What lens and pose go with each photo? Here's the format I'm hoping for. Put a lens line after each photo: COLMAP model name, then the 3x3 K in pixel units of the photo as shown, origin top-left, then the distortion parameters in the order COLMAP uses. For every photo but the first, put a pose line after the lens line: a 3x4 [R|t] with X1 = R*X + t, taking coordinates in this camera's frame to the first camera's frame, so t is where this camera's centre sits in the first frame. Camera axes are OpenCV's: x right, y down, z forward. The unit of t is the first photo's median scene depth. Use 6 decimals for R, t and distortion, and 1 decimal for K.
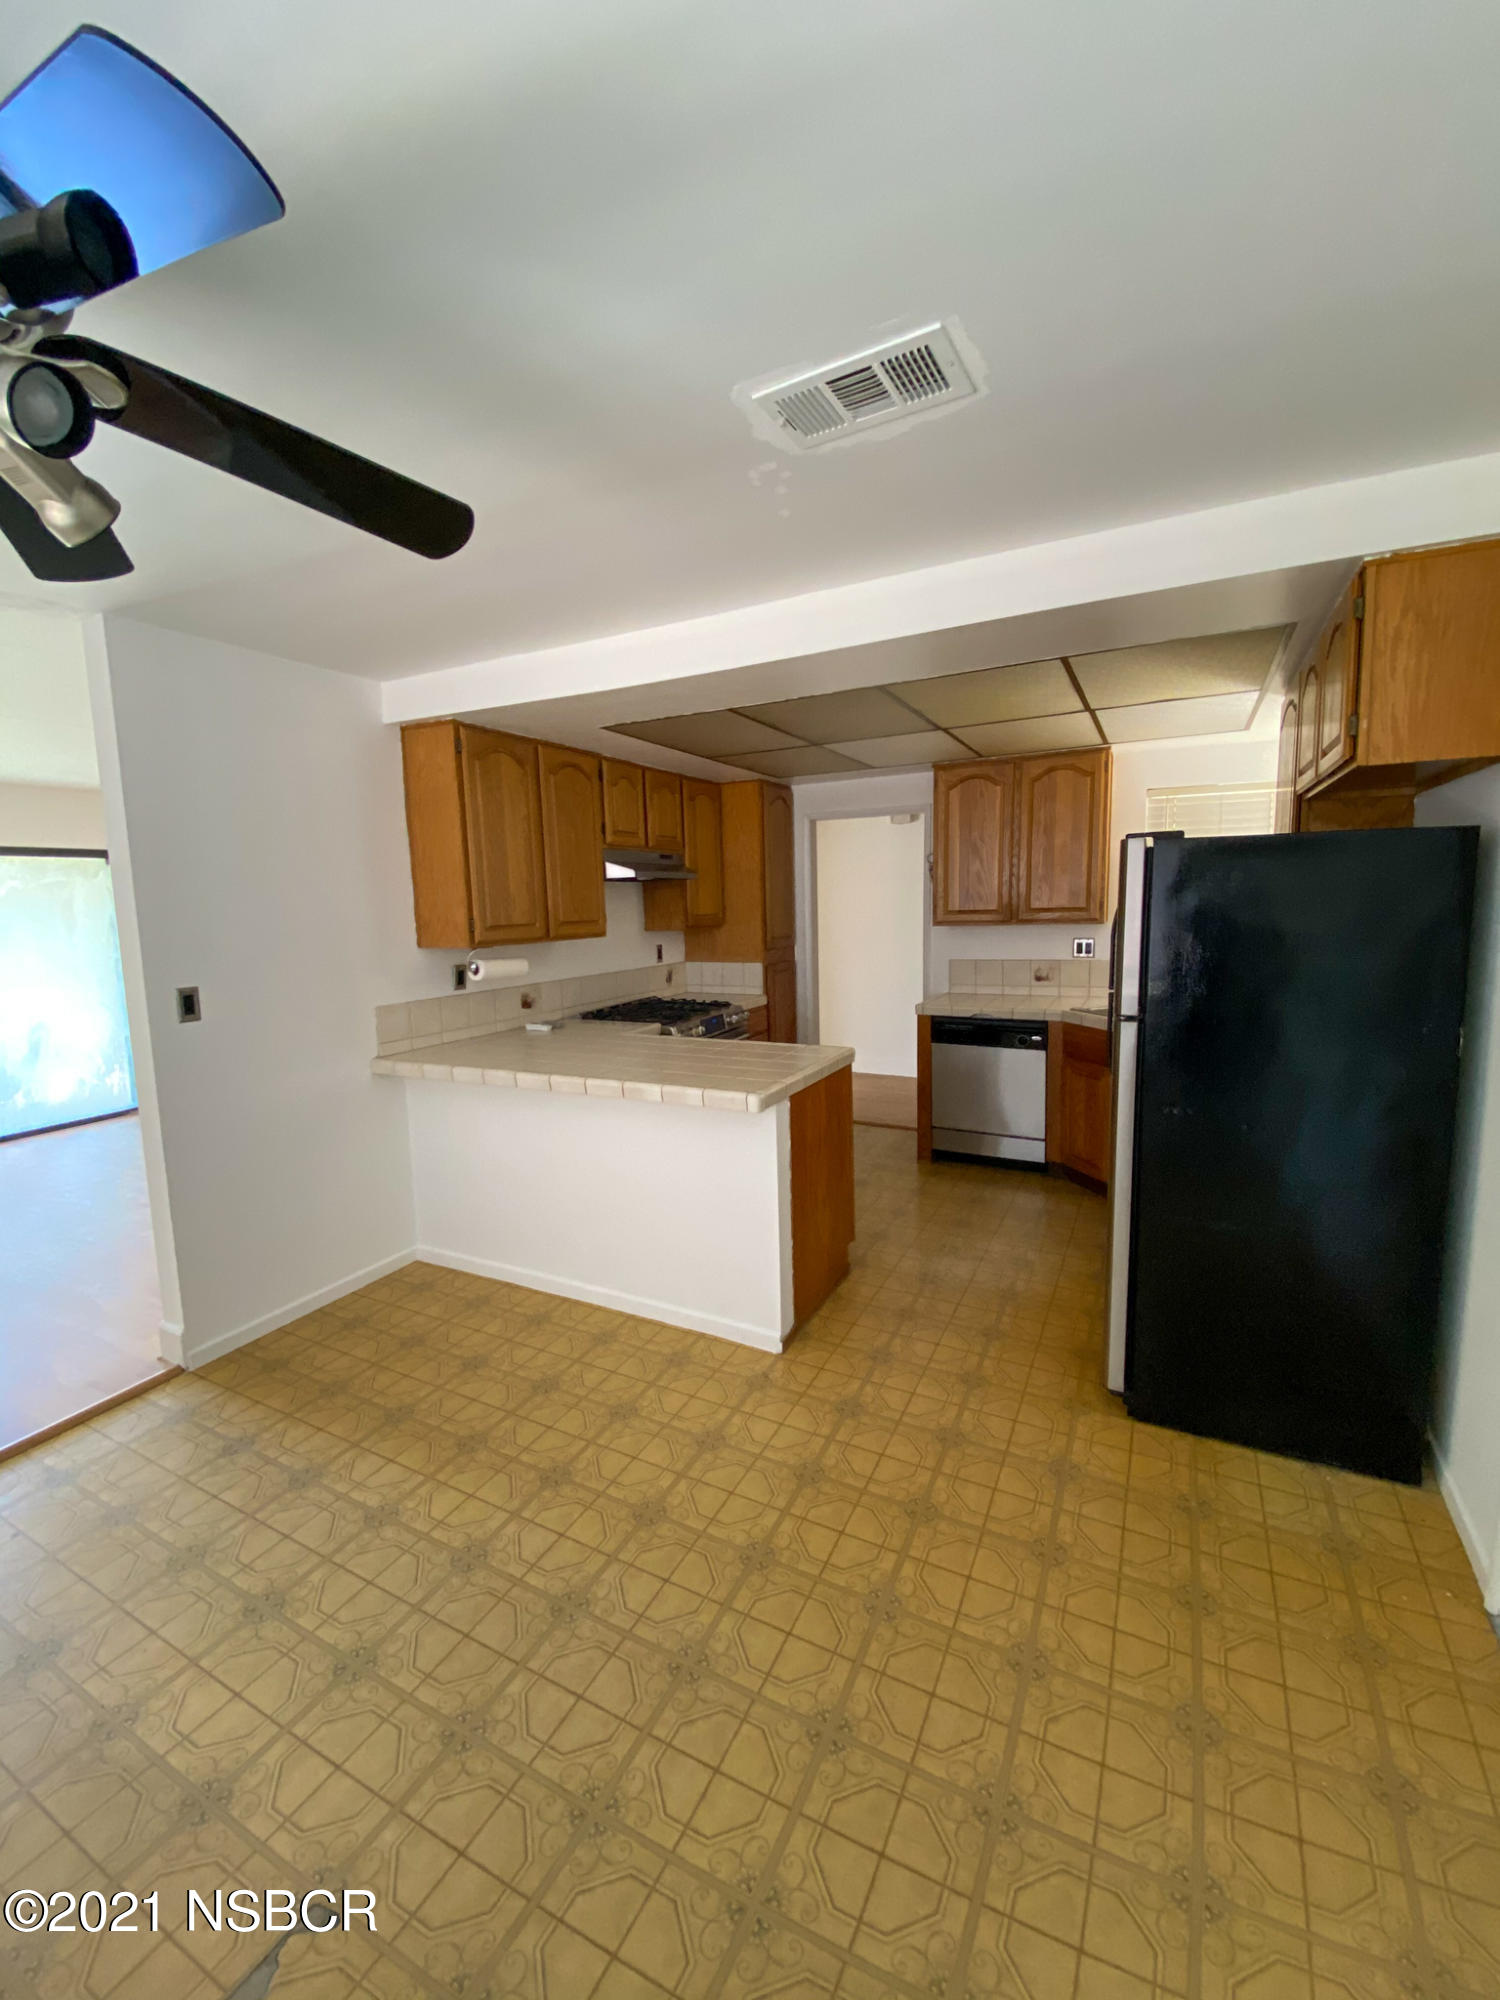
lens RADIAL K [[808.7, 0, 747.7], [0, 808.7, 992.2], [0, 0, 1]] dist [0.019666, -0.020664]
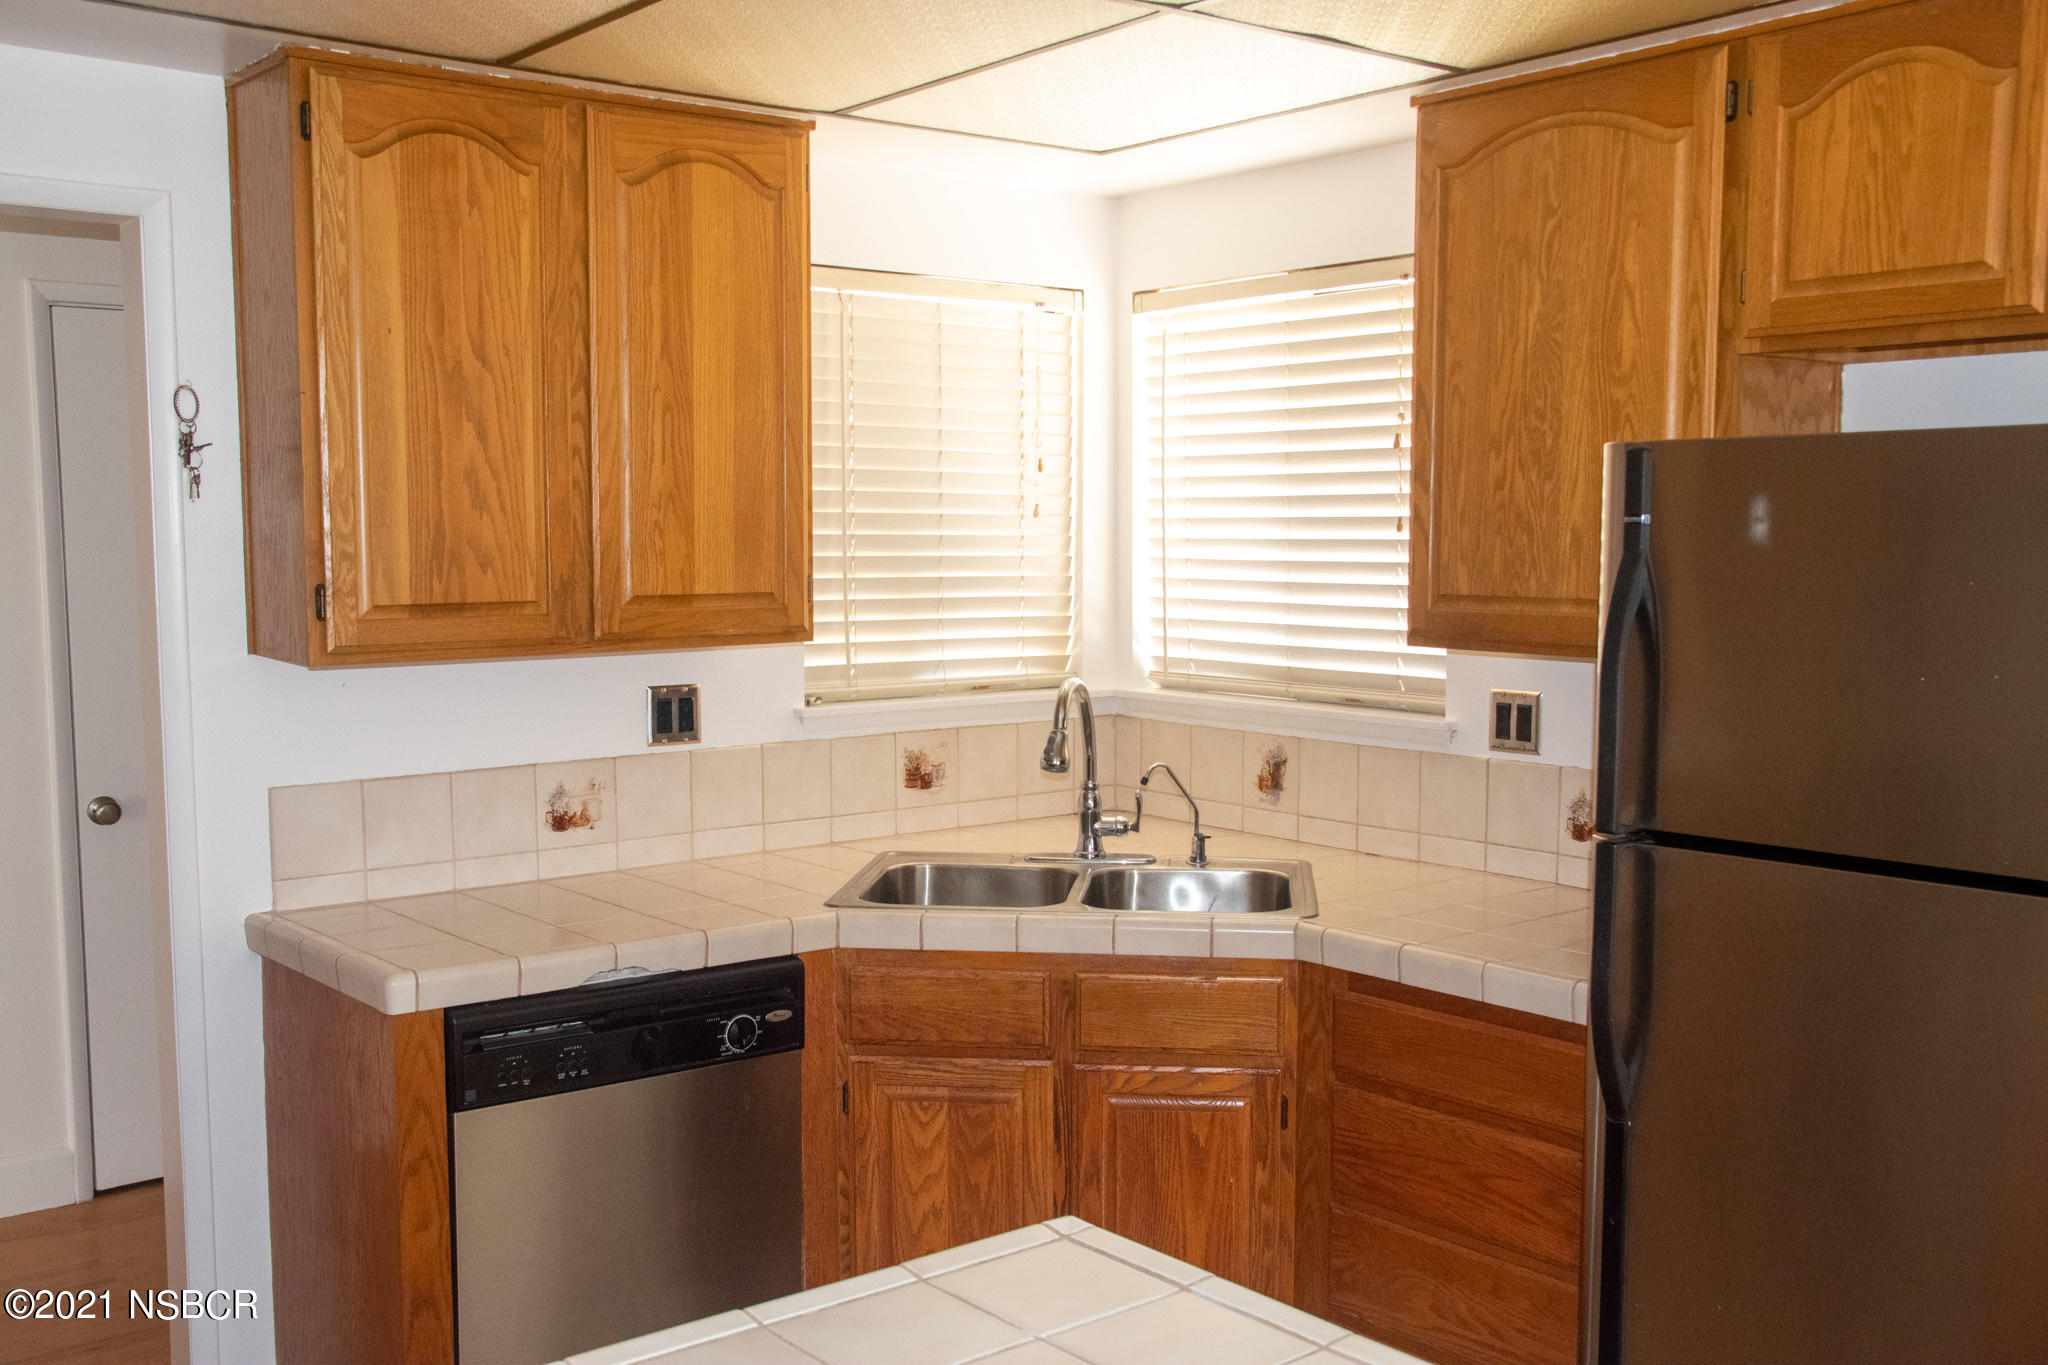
lens RADIAL K [[2025.3, 0, 1017.0], [0, 2025.3, 722.8], [0, 0, 1]] dist [-0.048280, 0.173035]
pose [[0.409547, -0.068041, 0.909748, -0.384915], [0.097027, 0.994807, 0.030724, -0.087003], [-0.907115, 0.075687, 0.414022, 0.738816]]
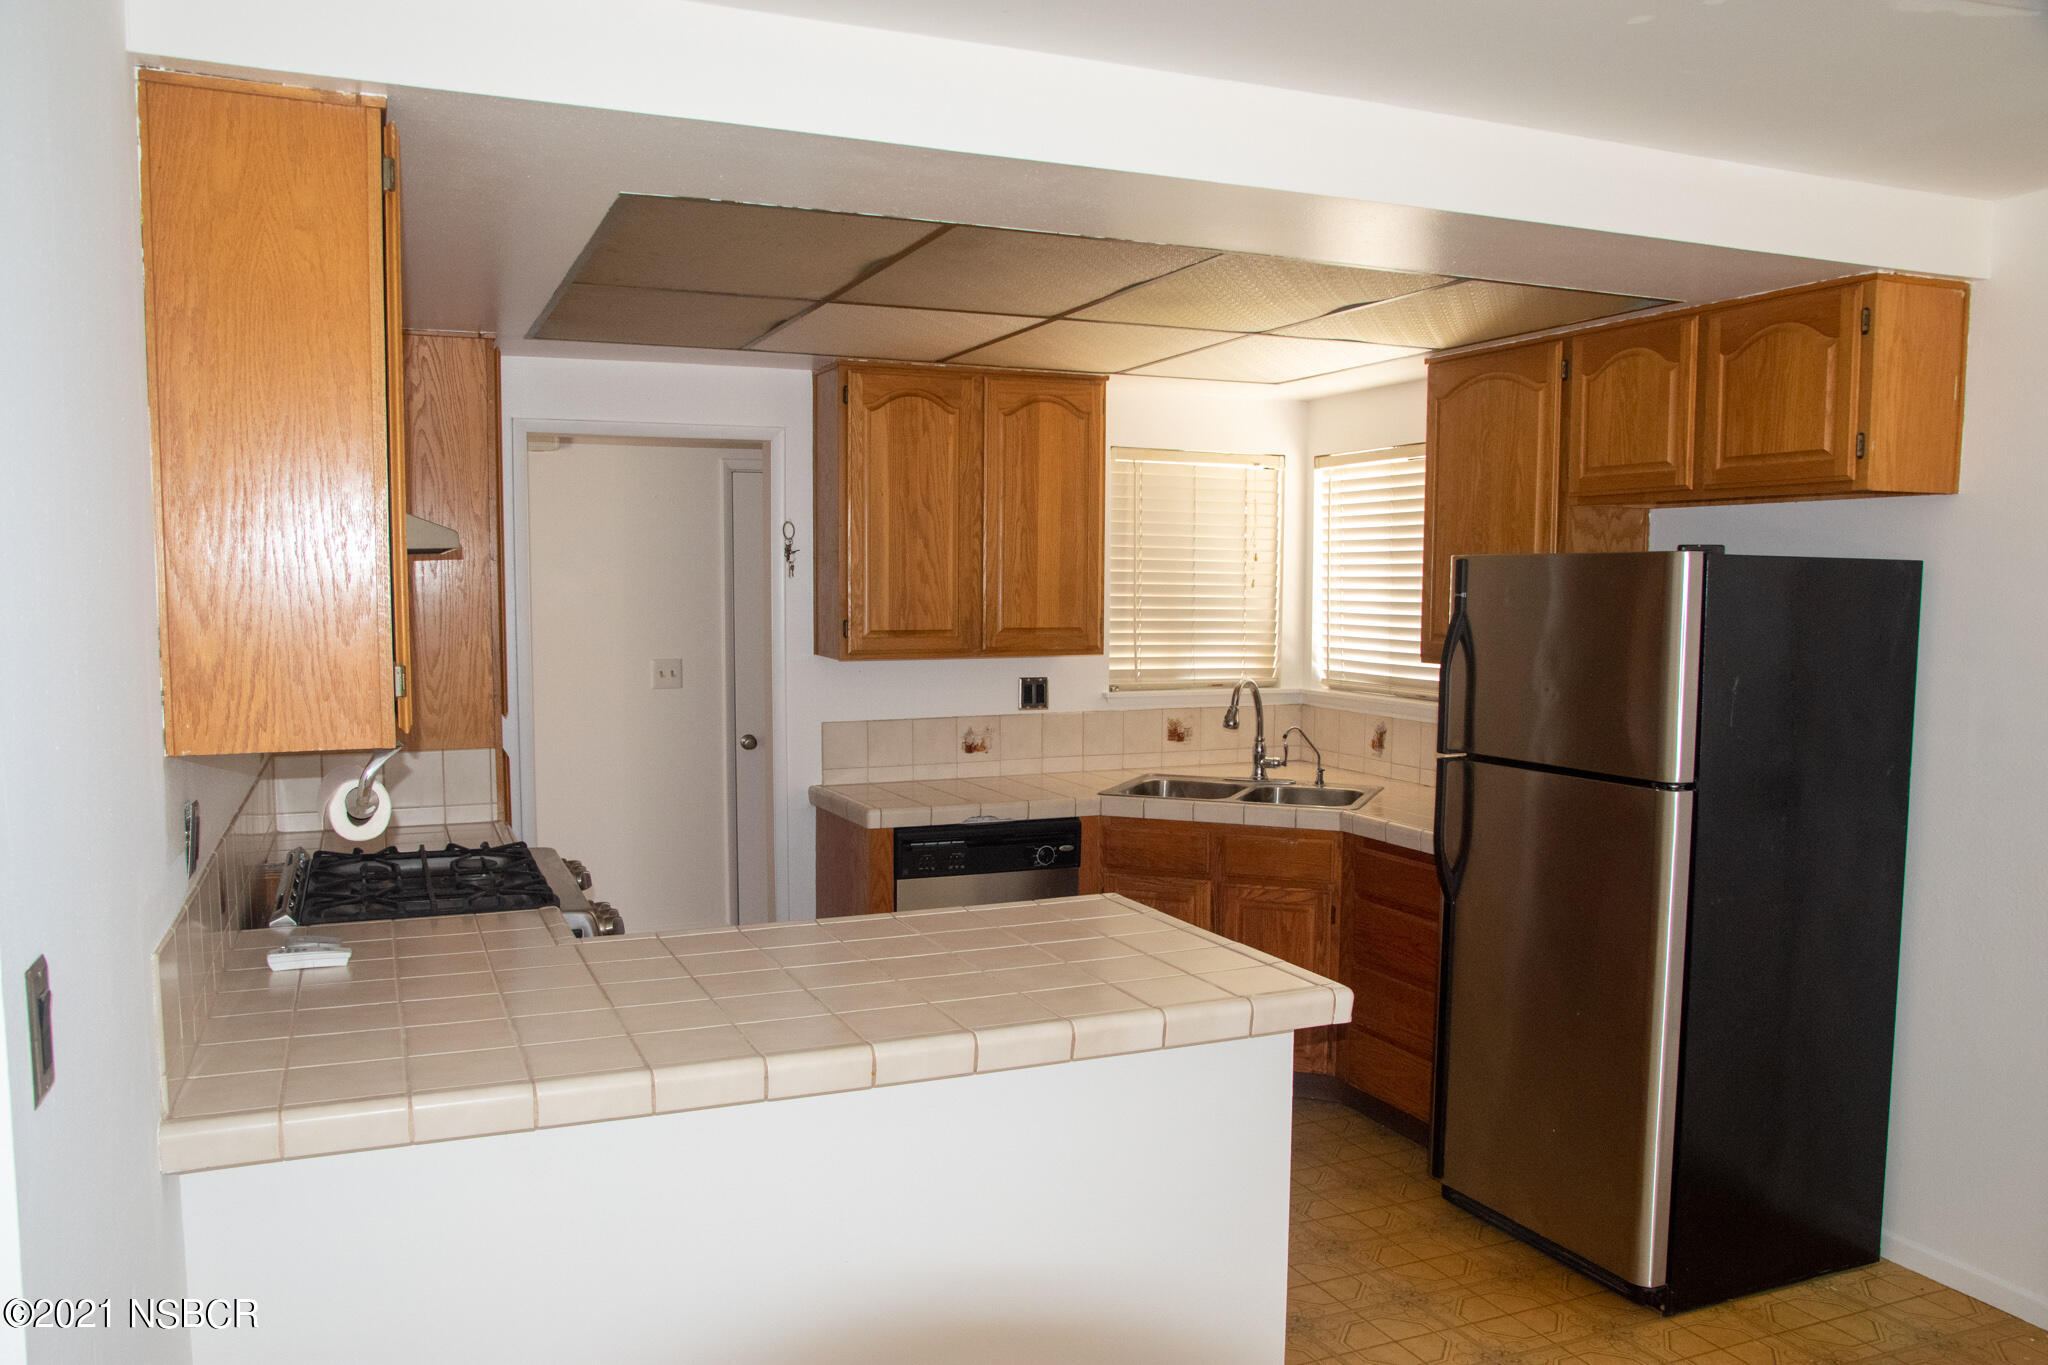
lens RADIAL K [[1550.0, 0, 1022.0], [0, 1550.0, 720.5], [0, 0, 1]] dist [-0.039377, 0.005746]
pose [[0.629960, -0.044183, 0.775370, -0.687115], [0.070000, 0.997547, -0.000030, -0.047745], [-0.773466, 0.054295, 0.631508, 0.376241]]
